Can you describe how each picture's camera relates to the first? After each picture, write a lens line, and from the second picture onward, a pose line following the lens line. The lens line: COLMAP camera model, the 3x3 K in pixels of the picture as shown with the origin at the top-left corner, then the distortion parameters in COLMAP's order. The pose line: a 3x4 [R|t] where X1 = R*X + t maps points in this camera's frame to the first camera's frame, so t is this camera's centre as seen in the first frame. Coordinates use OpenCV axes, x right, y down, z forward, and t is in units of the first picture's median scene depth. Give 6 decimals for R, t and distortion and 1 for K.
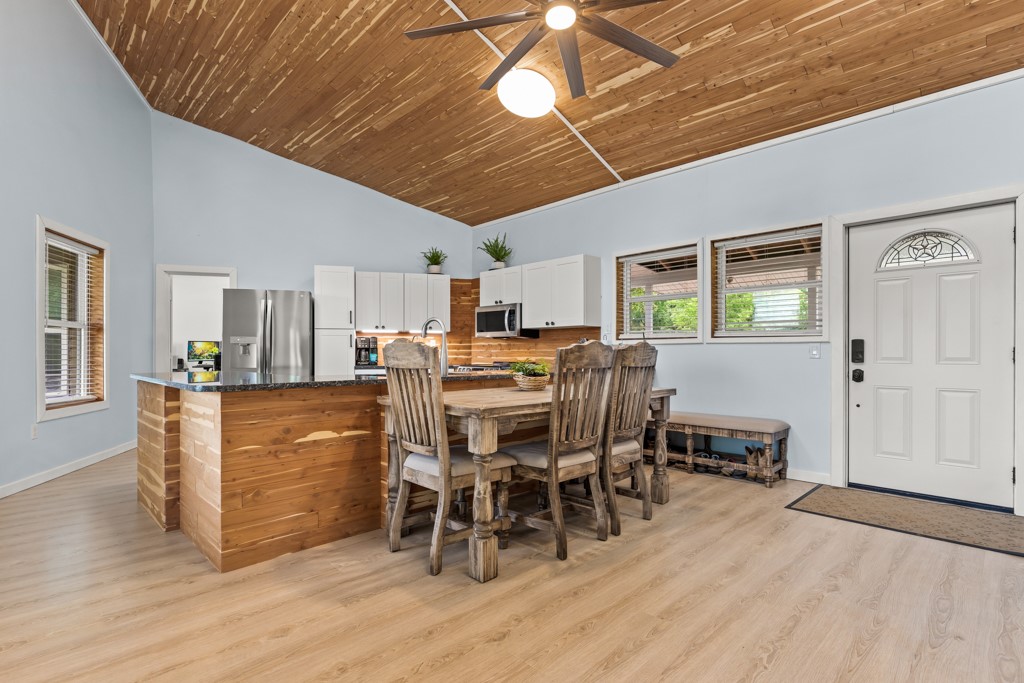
lens RADIAL K [[484.6, 0, 516.8], [0, 484.6, 354.3], [0, 0, 1]] dist [0.000751, -0.000268]
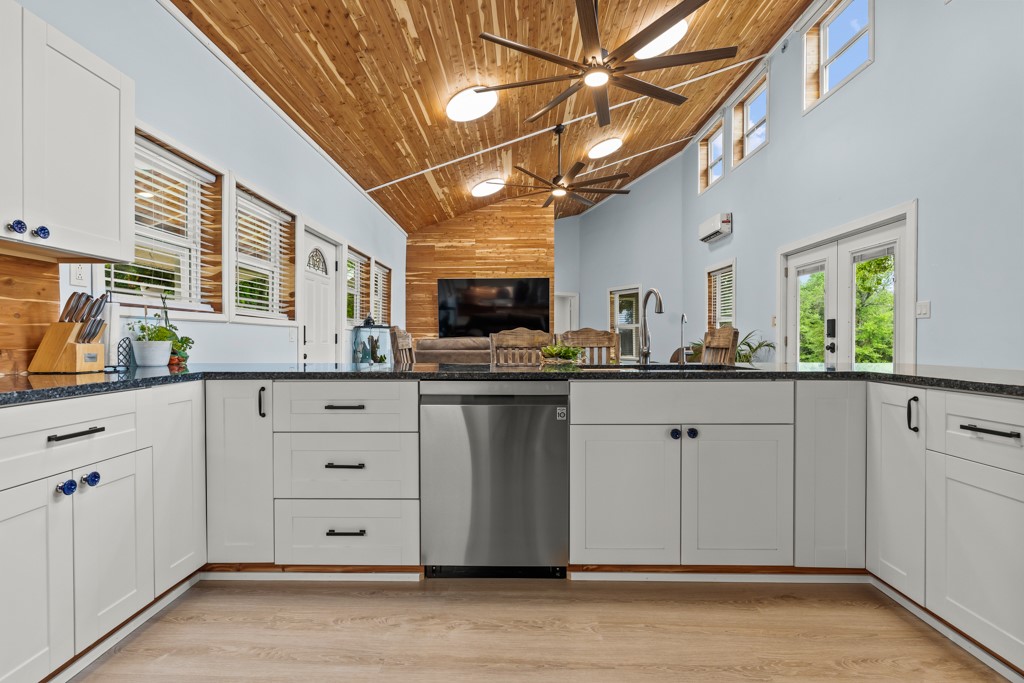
lens RADIAL K [[484.6, 0, 510.6], [0, 484.6, 343.2], [0, 0, 1]] dist [0.000751, -0.000268]
pose [[-0.682021, -0.004041, 0.731321, -0.327532], [0.001458, 0.999975, 0.006885, 0.003401], [-0.731331, 0.005762, -0.681998, 0.947550]]
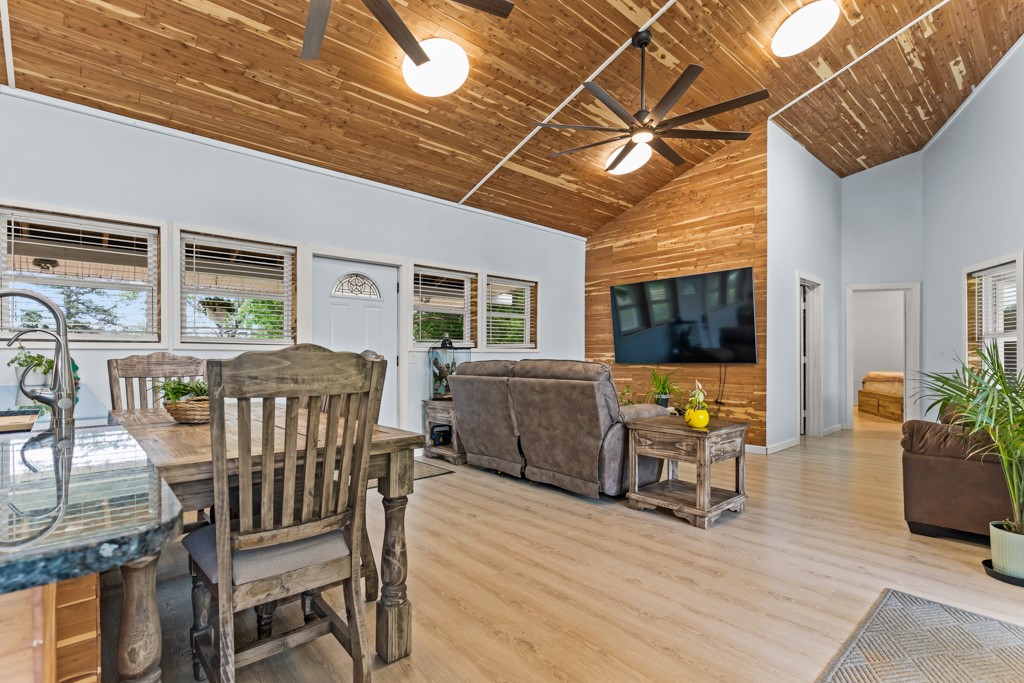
lens RADIAL K [[484.6, 0, 500.1], [0, 484.6, 356.7], [0, 0, 1]] dist [0.000751, -0.000268]
pose [[0.072179, -0.000586, 0.997392, -0.325484], [0.002588, 0.999997, 0.000400, -0.007335], [-0.997388, 0.002552, 0.072180, 0.300964]]
